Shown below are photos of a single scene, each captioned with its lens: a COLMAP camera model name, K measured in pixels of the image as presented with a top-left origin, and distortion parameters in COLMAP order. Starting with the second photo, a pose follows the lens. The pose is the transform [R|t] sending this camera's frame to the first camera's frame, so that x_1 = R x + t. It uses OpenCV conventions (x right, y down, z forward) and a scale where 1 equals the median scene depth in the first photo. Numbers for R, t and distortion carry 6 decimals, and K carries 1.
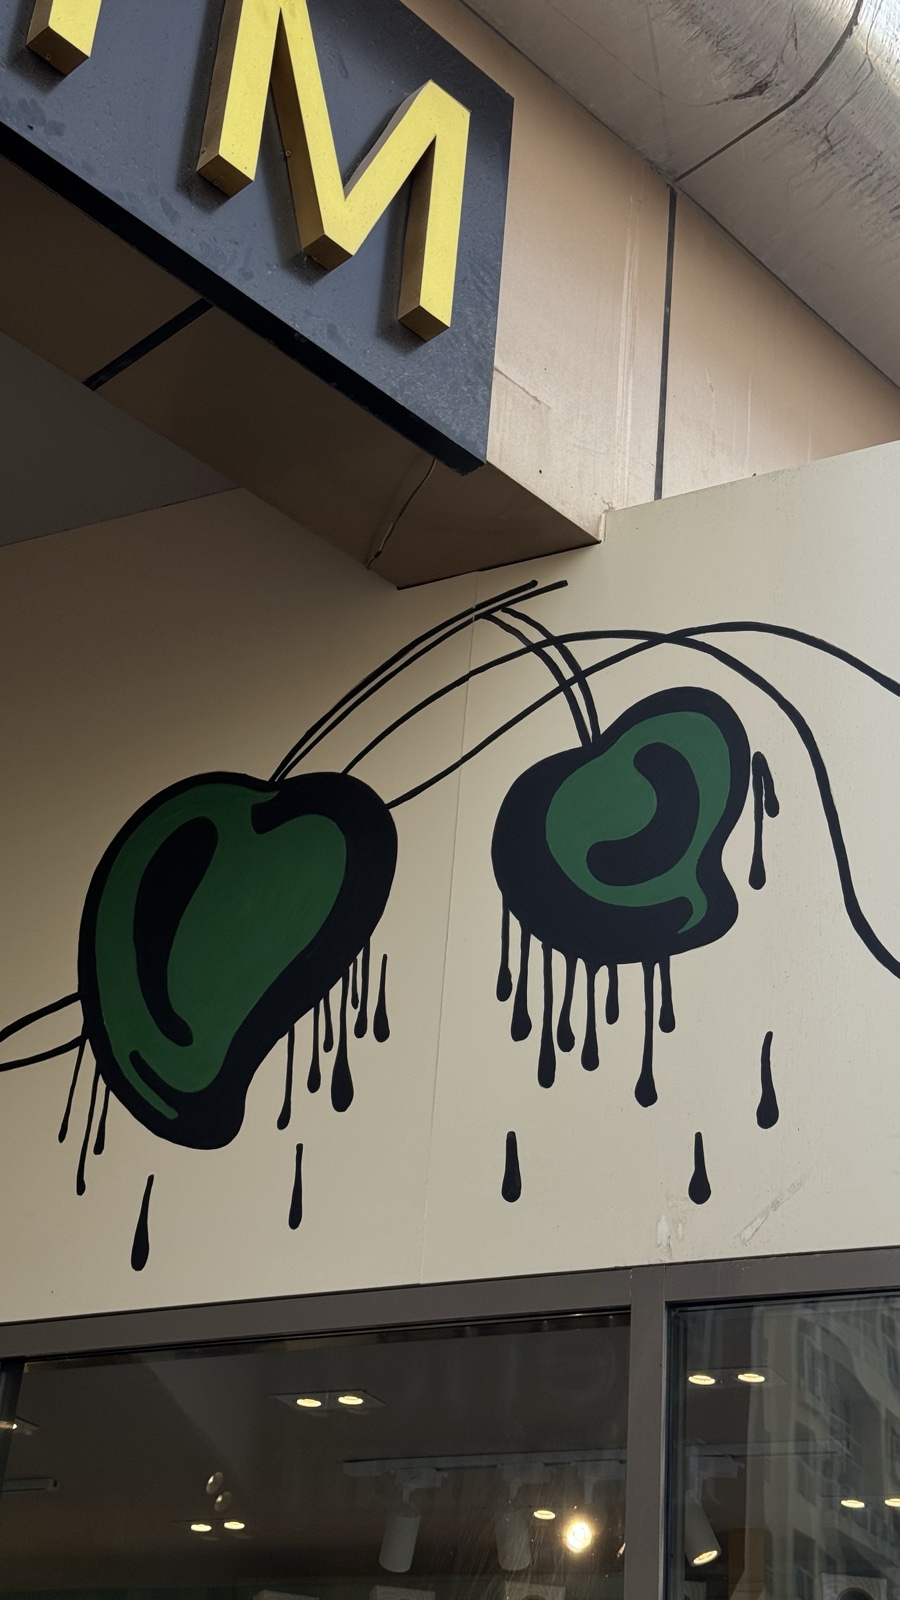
lens RADIAL K [[2241.6, 0, 446.8], [0, 2241.6, 840.1], [0, 0, 1]] dist [0.083359, 0.000000]
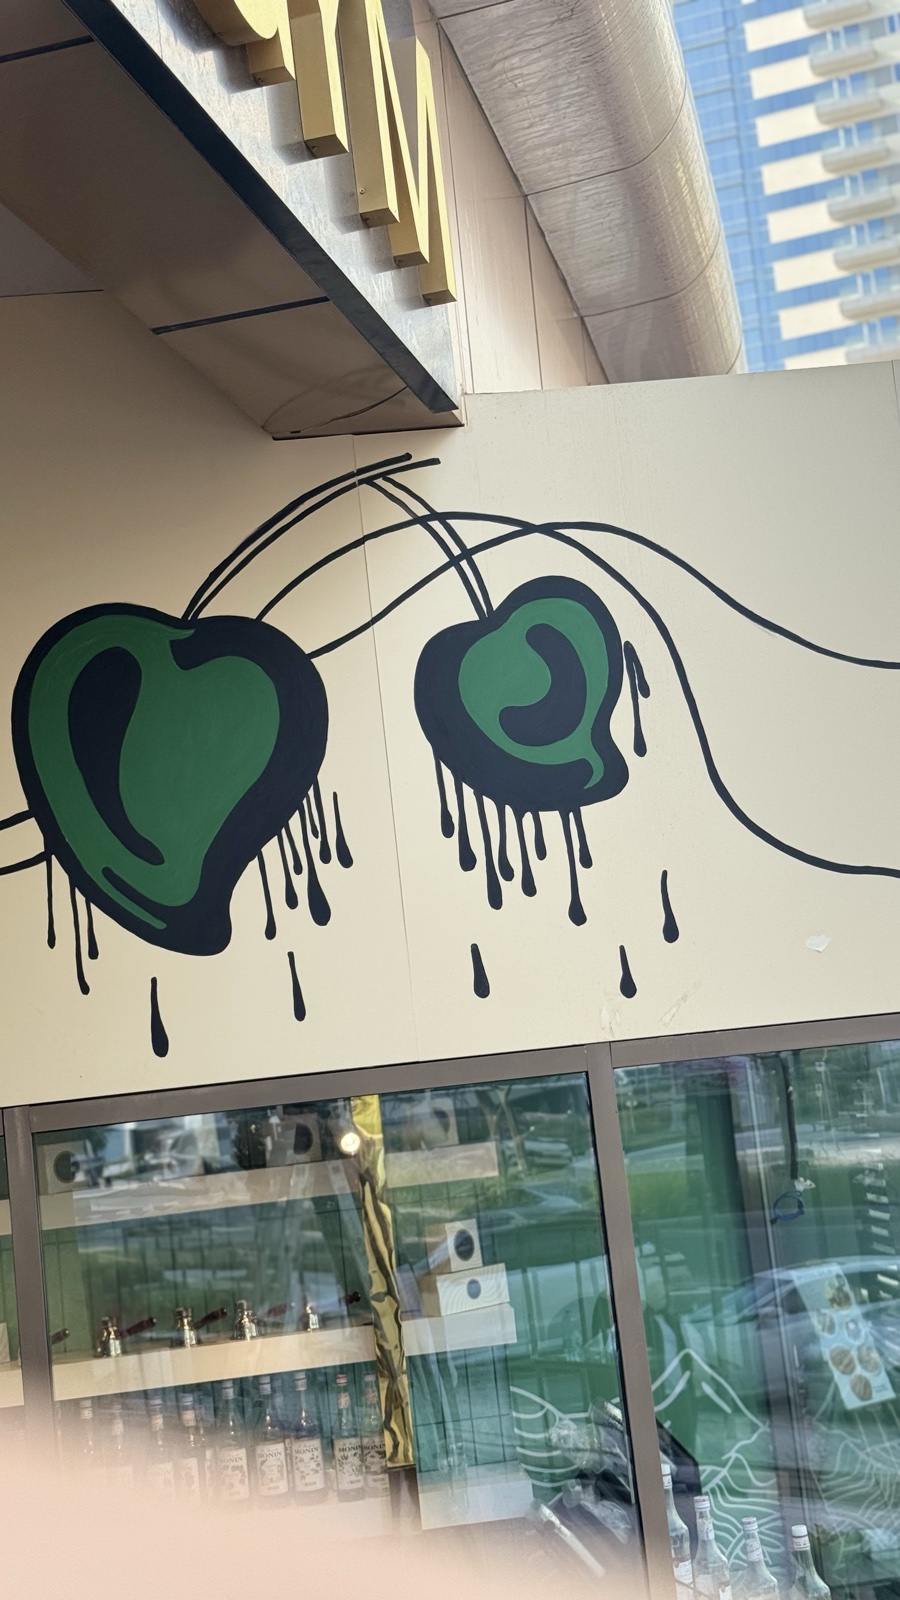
lens RADIAL K [[2266.6, 0, 446.8], [0, 2266.6, 844.6], [0, 0, 1]] dist [0.118996, 0.000000]
pose [[0.840768, -0.104805, 0.531154, -0.653842], [-0.102593, 0.932466, 0.346384, -0.368347], [-0.531586, -0.345722, 0.773235, -0.021106]]
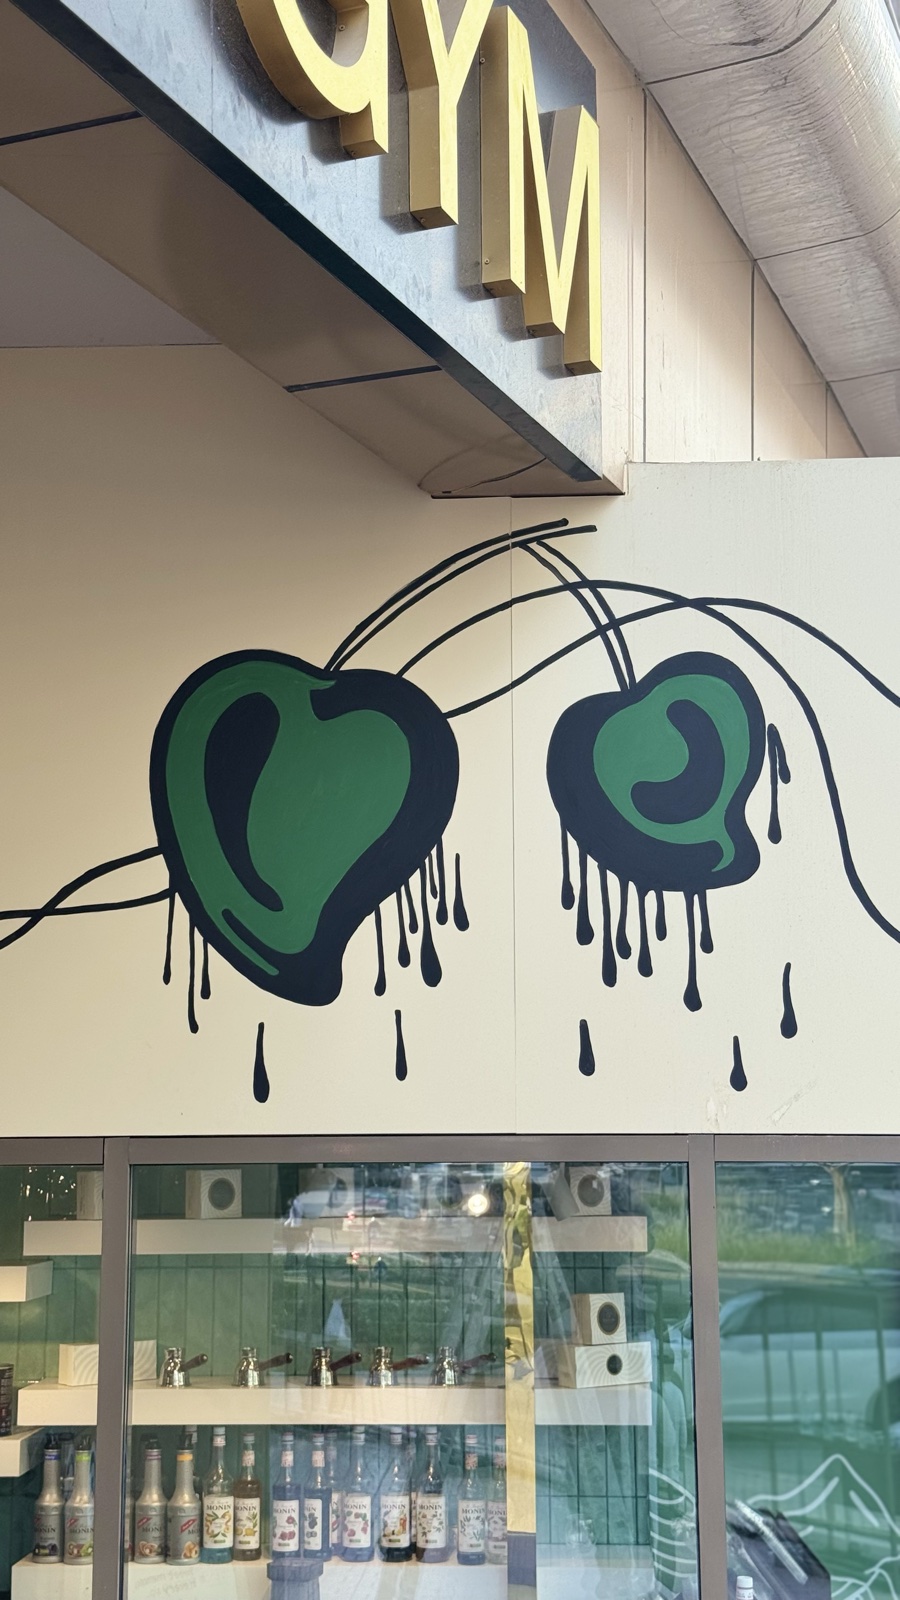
lens RADIAL K [[2266.6, 0, 437.3], [0, 2266.6, 836.0], [0, 0, 1]] dist [0.118996, 0.000000]
pose [[0.920080, -0.022912, 0.391060, -0.532522], [-0.125389, 0.928540, 0.349416, -0.398264], [-0.371121, -0.370525, 0.851458, -0.062545]]
